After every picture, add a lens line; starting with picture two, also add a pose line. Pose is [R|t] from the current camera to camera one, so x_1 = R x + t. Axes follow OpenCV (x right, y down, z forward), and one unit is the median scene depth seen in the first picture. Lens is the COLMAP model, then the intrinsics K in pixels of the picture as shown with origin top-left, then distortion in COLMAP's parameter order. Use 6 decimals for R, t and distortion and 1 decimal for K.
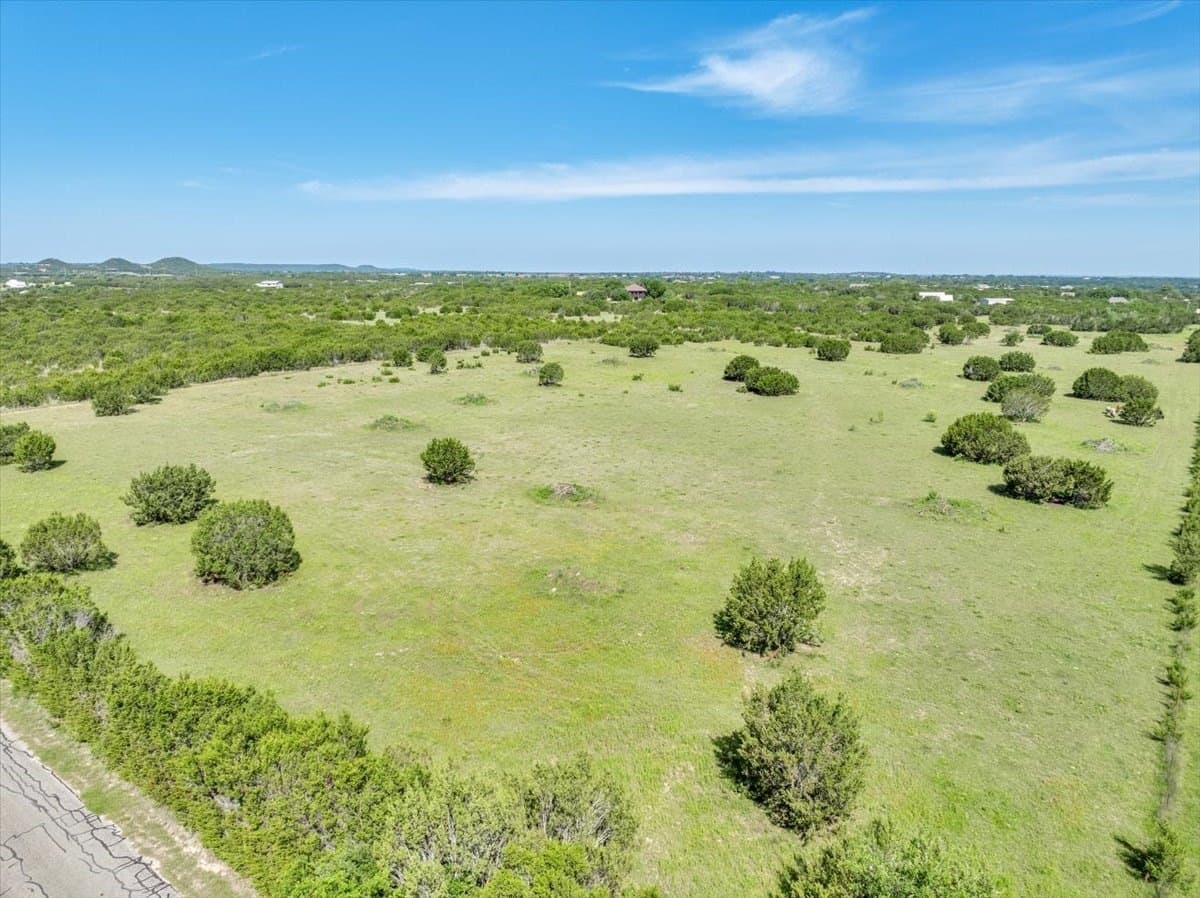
lens RADIAL K [[859.6, 0, 604.9], [0, 859.6, 456.6], [0, 0, 1]] dist [-0.047328, 0.015825]
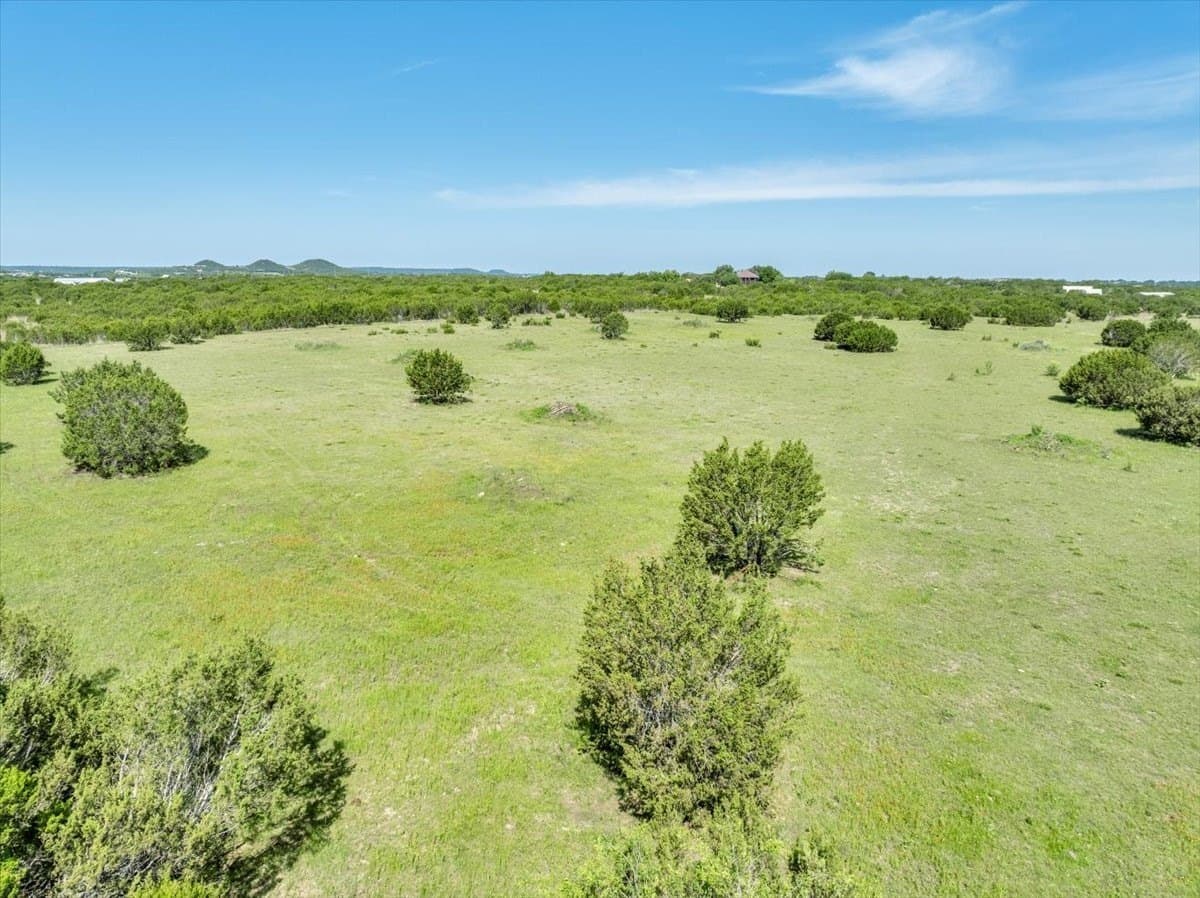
lens RADIAL K [[859.6, 0, 600.9], [0, 859.6, 452.9], [0, 0, 1]] dist [-0.047328, 0.015825]
pose [[0.988659, 0.031626, -0.146807, 0.061660], [-0.033356, 0.999400, -0.009331, 0.048379], [0.146424, 0.014122, 0.989121, 0.104719]]
